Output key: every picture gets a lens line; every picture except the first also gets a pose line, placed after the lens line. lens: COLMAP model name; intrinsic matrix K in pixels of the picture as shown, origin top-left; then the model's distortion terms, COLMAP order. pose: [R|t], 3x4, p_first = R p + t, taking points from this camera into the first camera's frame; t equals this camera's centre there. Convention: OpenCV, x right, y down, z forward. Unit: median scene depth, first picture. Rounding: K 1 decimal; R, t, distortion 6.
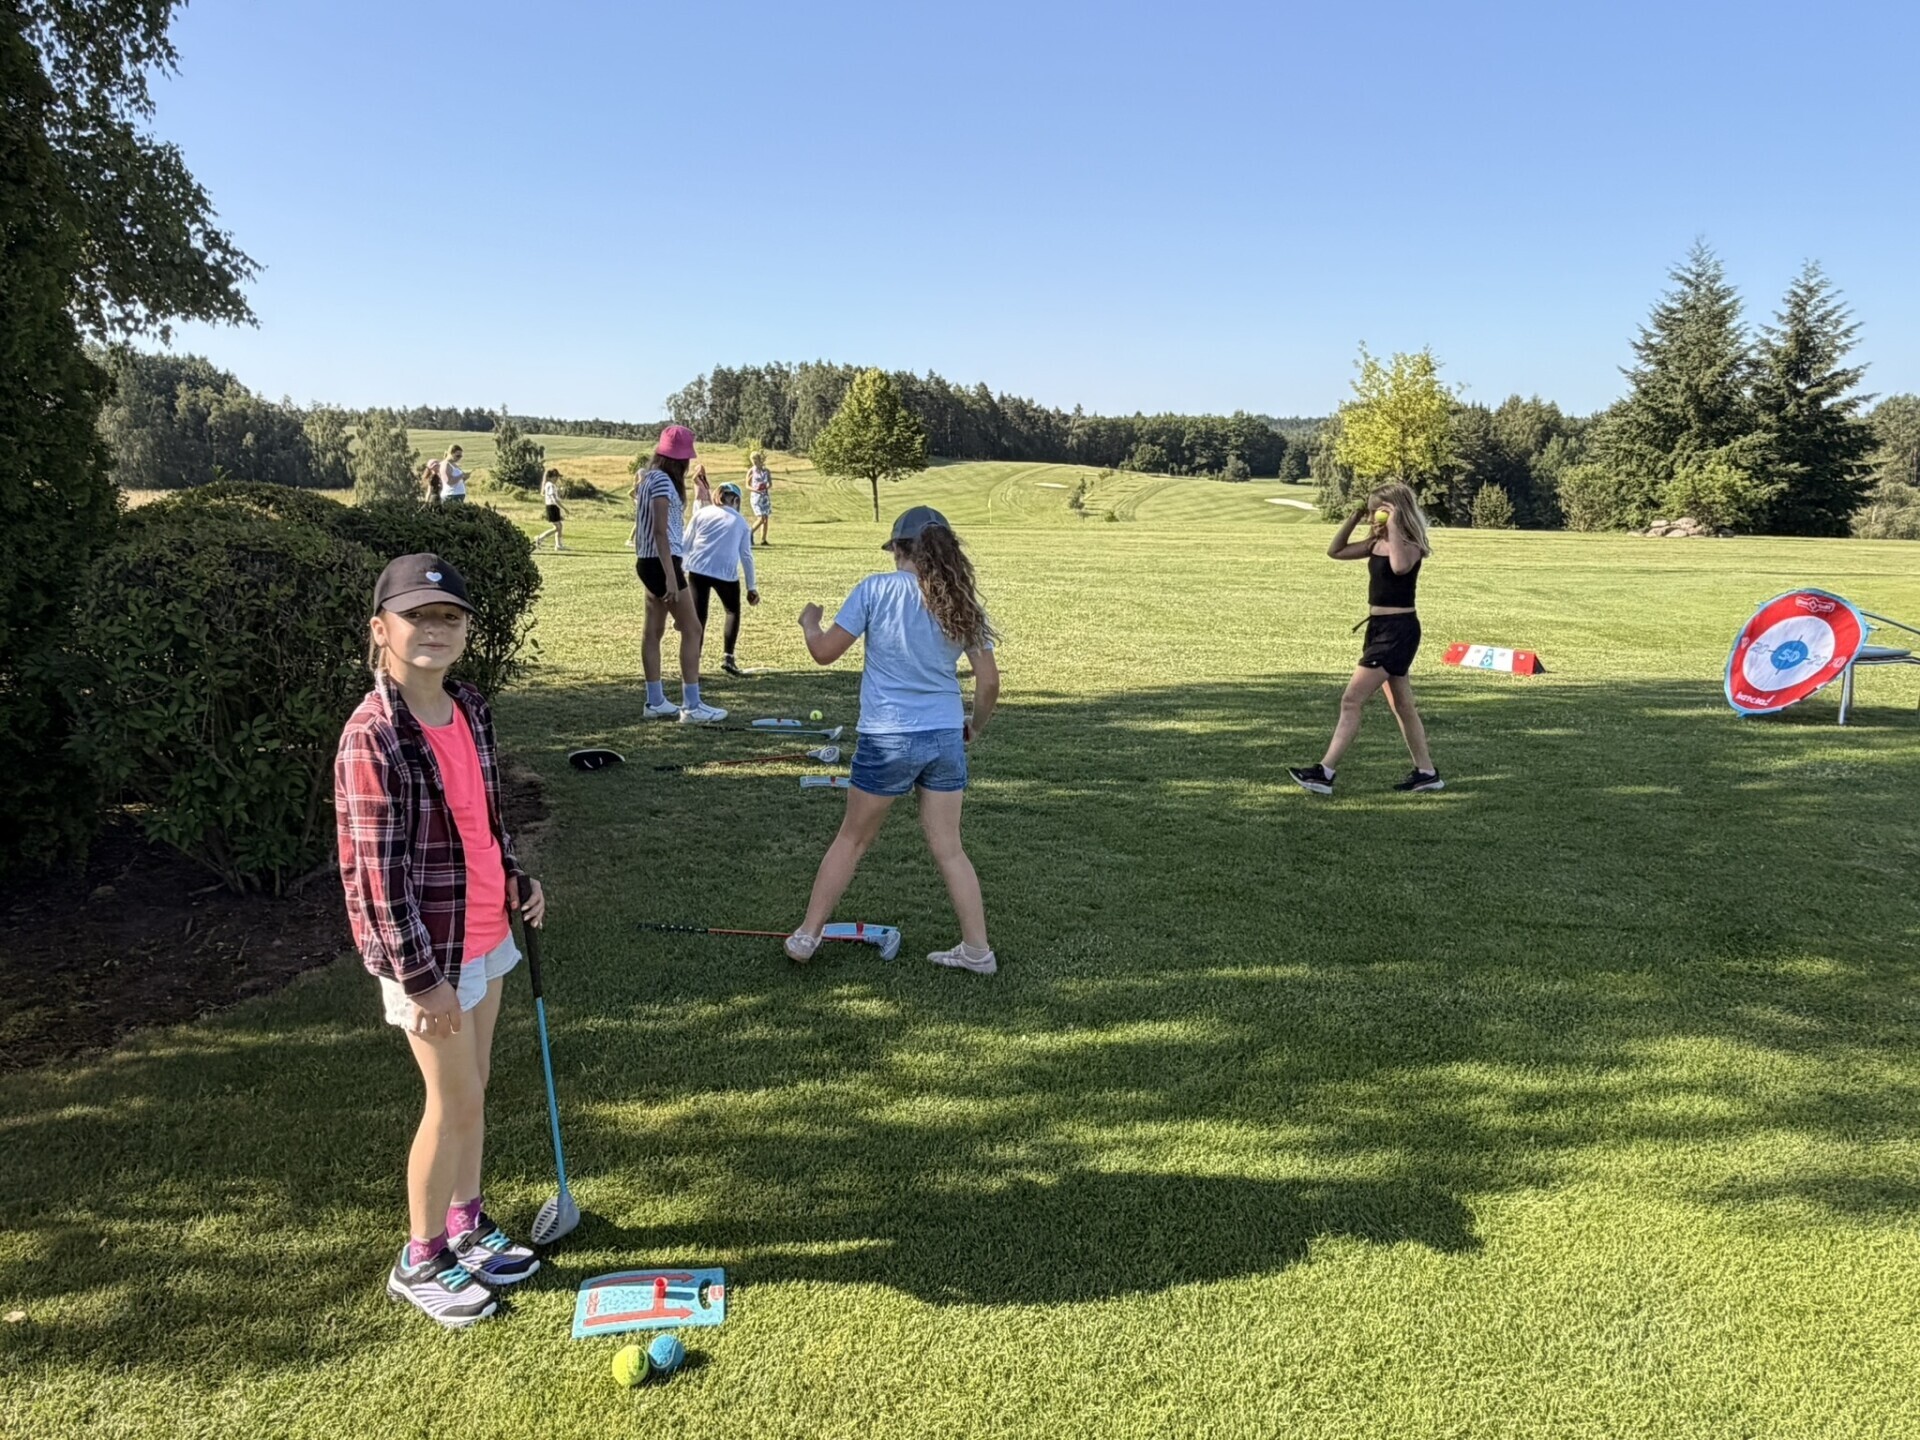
lens RADIAL K [[1270.2, 0, 952.7], [0, 1270.2, 735.0], [0, 0, 1]] dist [0.002942, 0.001699]
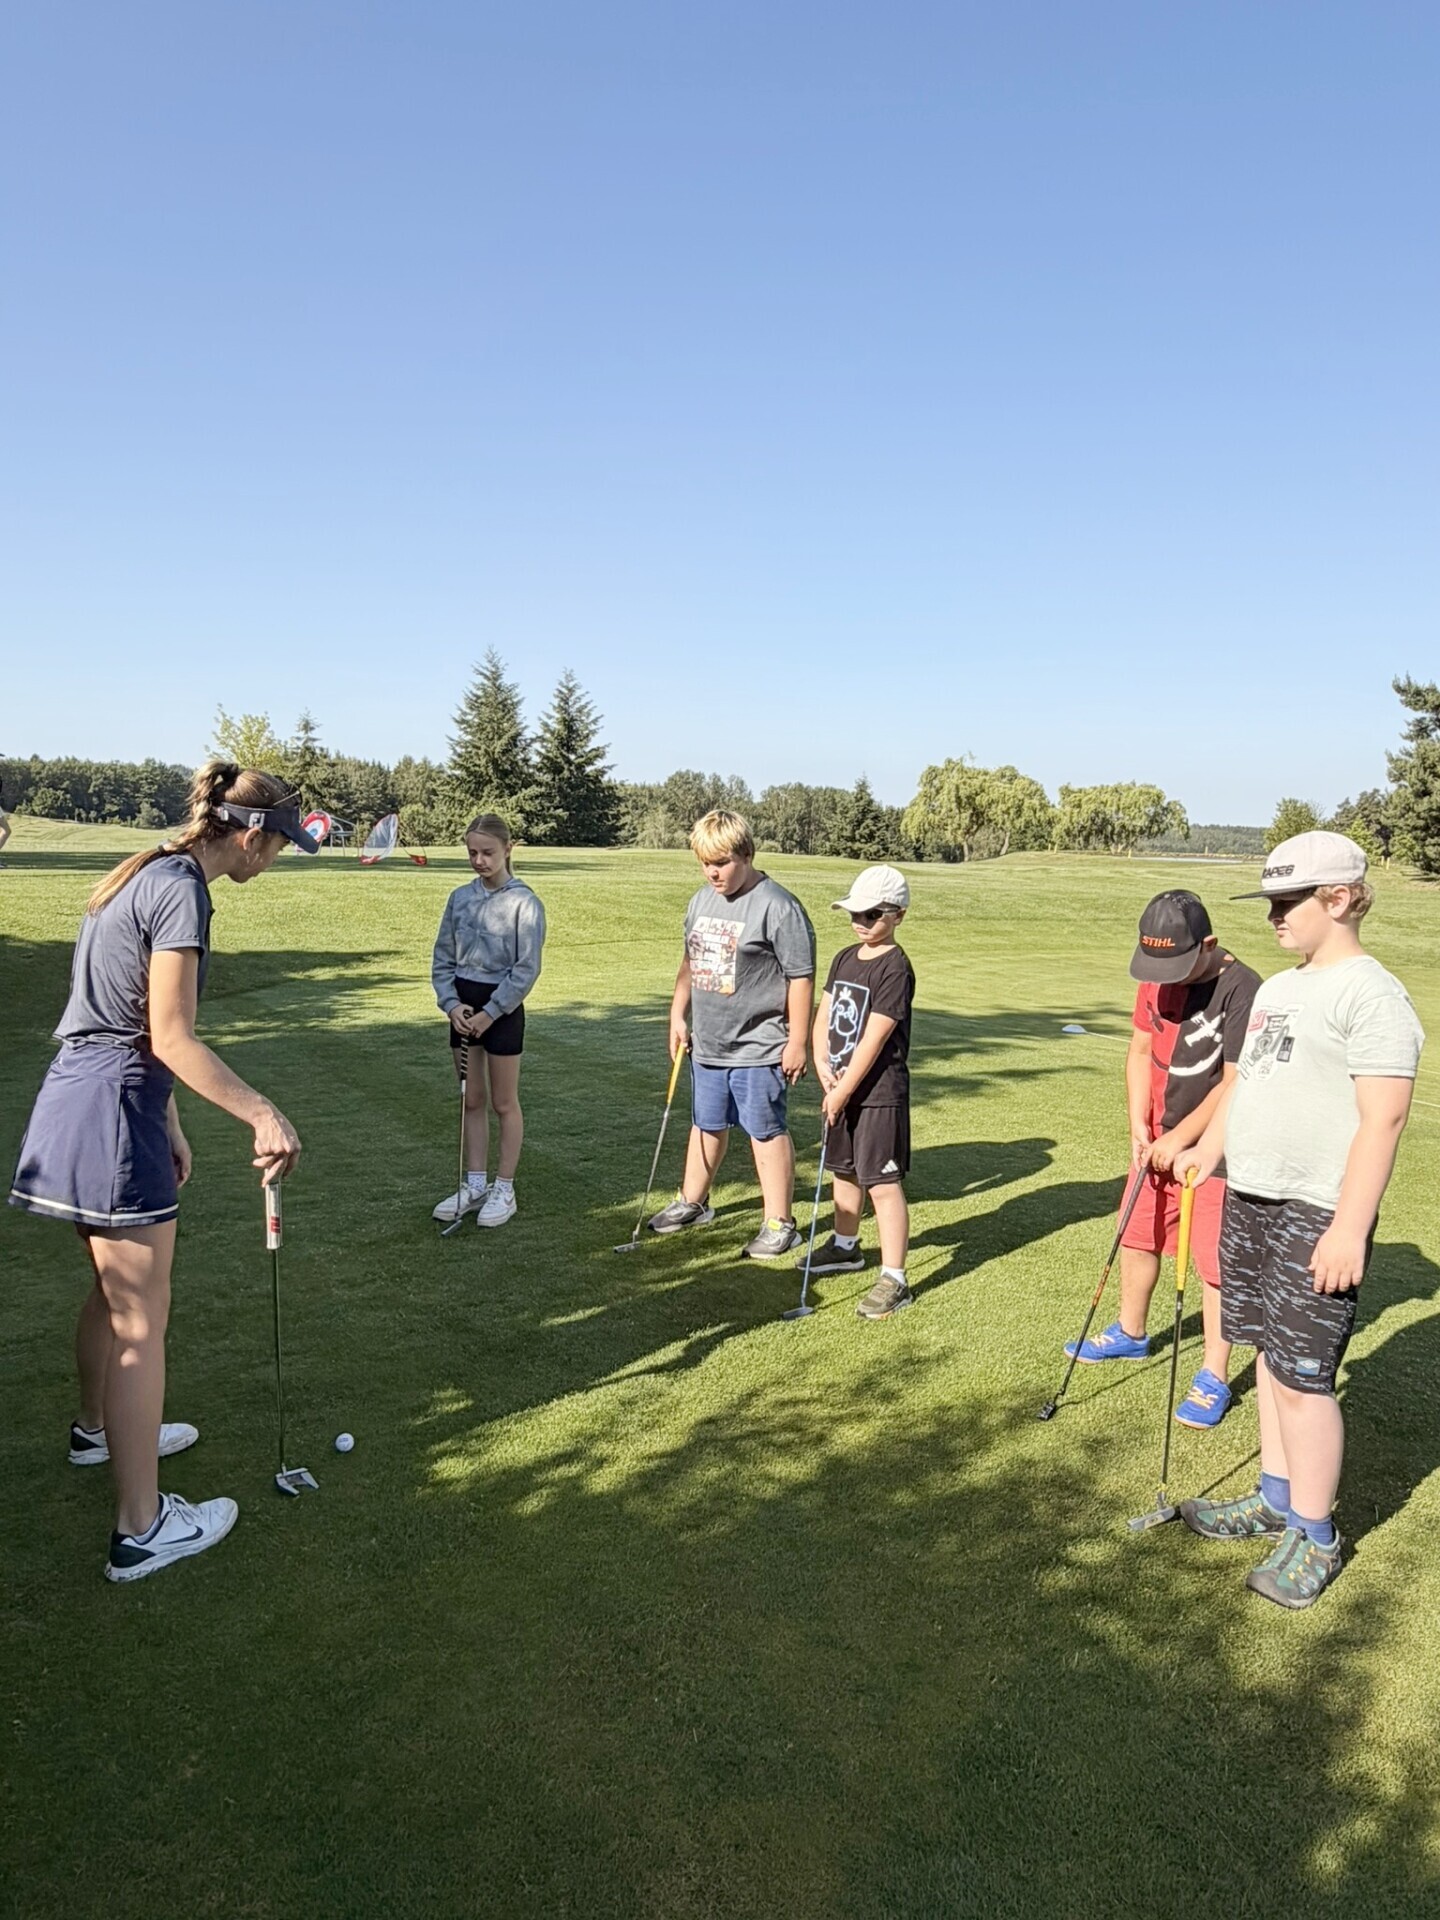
lens RADIAL K [[1270.2, 0, 716.8], [0, 1270.2, 970.1], [0, 0, 1]] dist [0.002942, 0.001699]
pose [[0.808468, -0.051038, 0.586322, -0.035583], [0.104056, 0.992934, -0.057047, 0.062294], [-0.579268, 0.107131, 0.808067, -0.221990]]
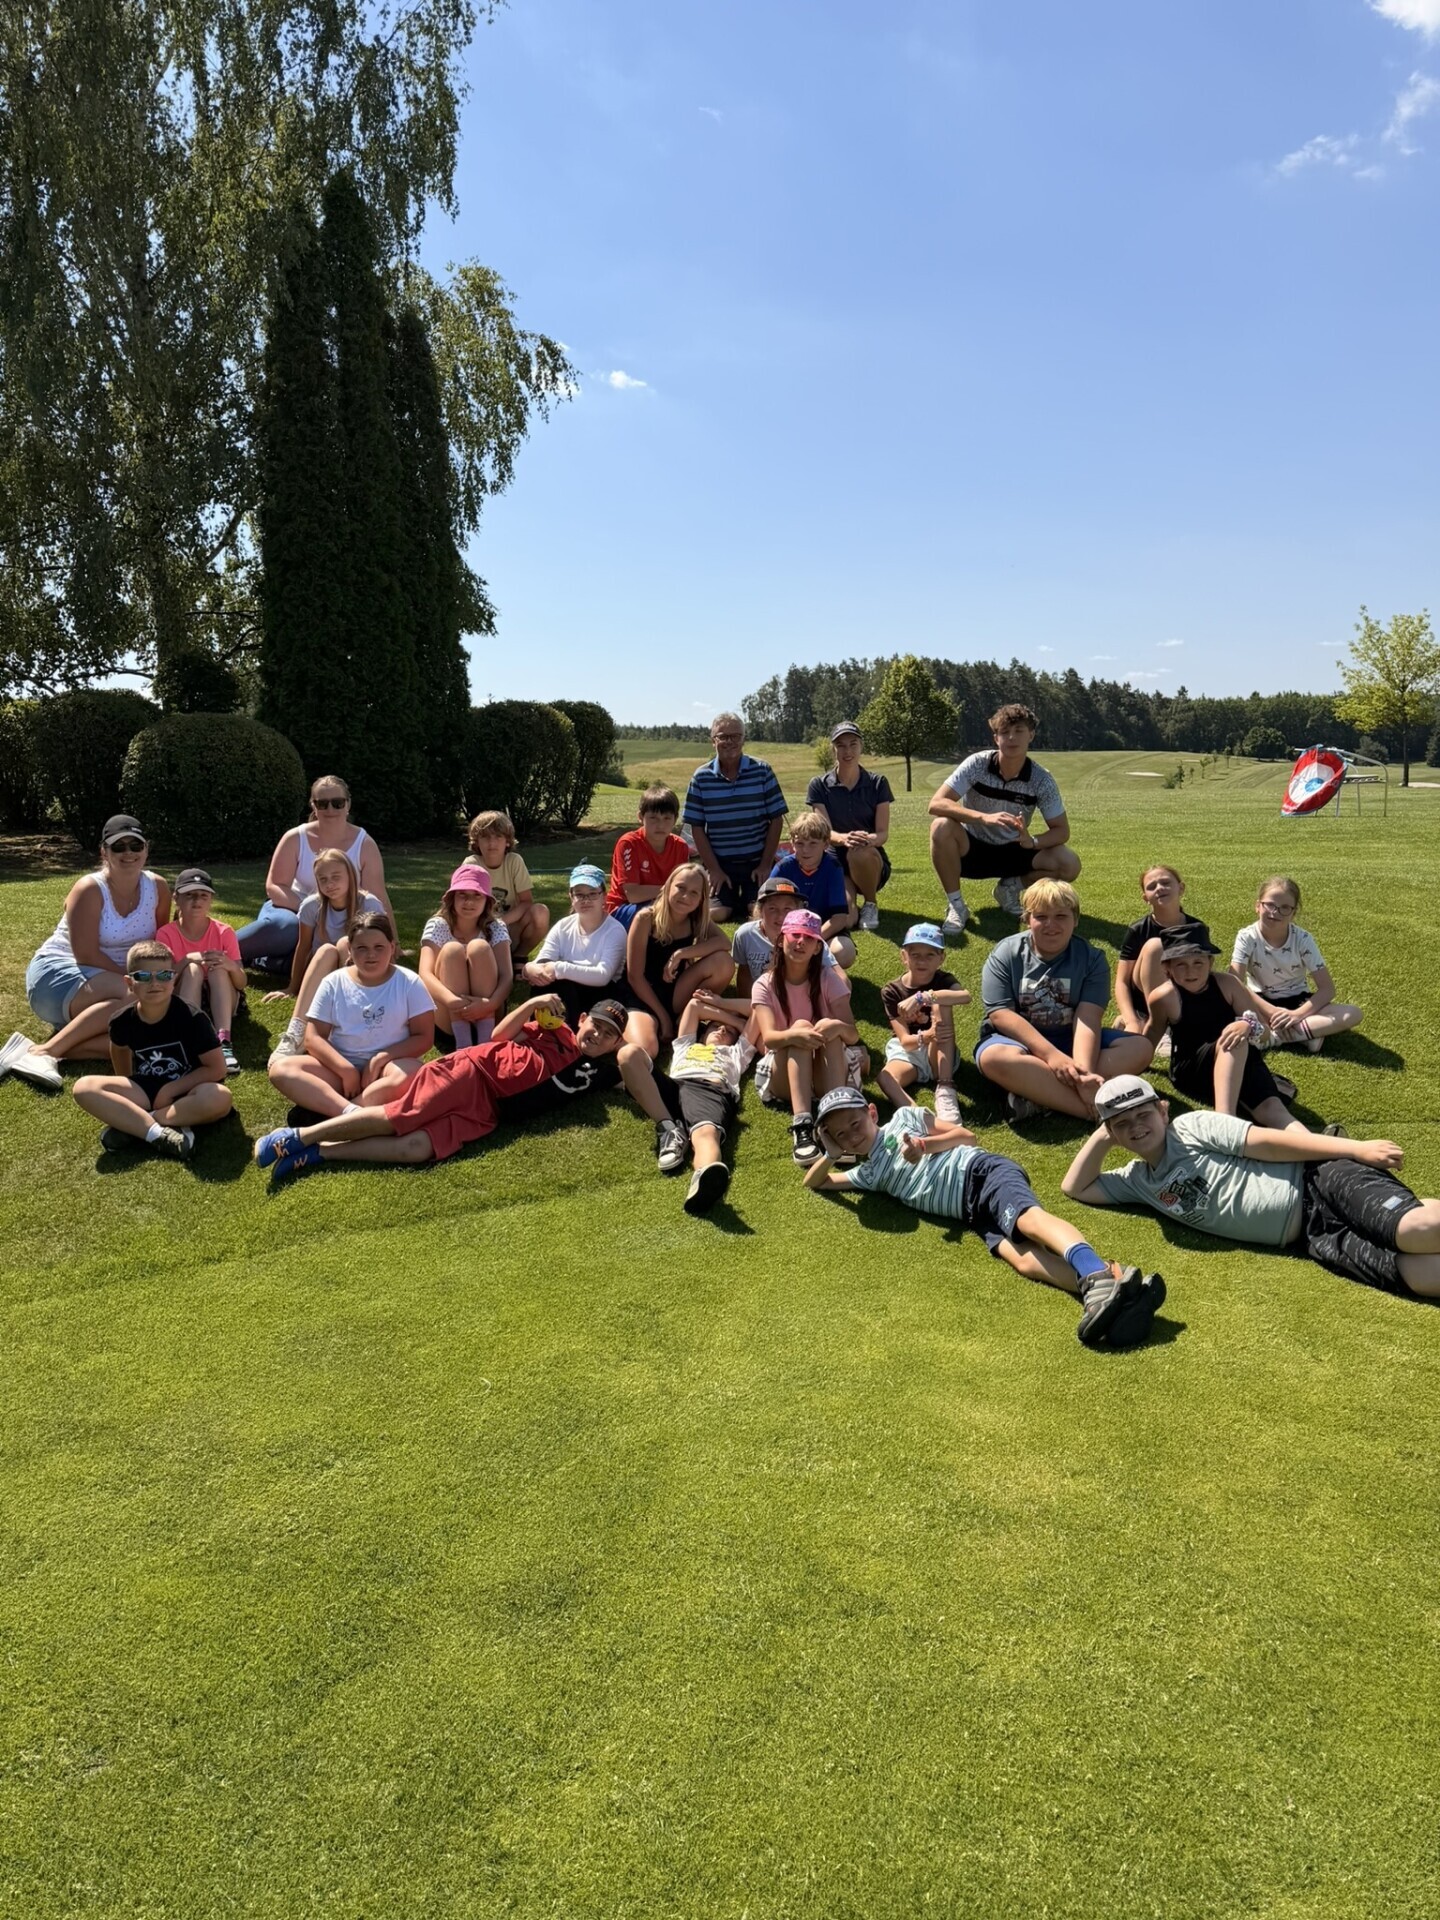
lens RADIAL K [[1352.8, 0, 718.2], [0, 1352.8, 970.2], [0, 0, 1]] dist [0.066414, -0.072275]
pose [[0.972136, 0.006198, -0.234335, 0.039944], [-0.020197, 0.998148, -0.057386, 0.039877], [0.233545, 0.060520, 0.970461, -0.122492]]
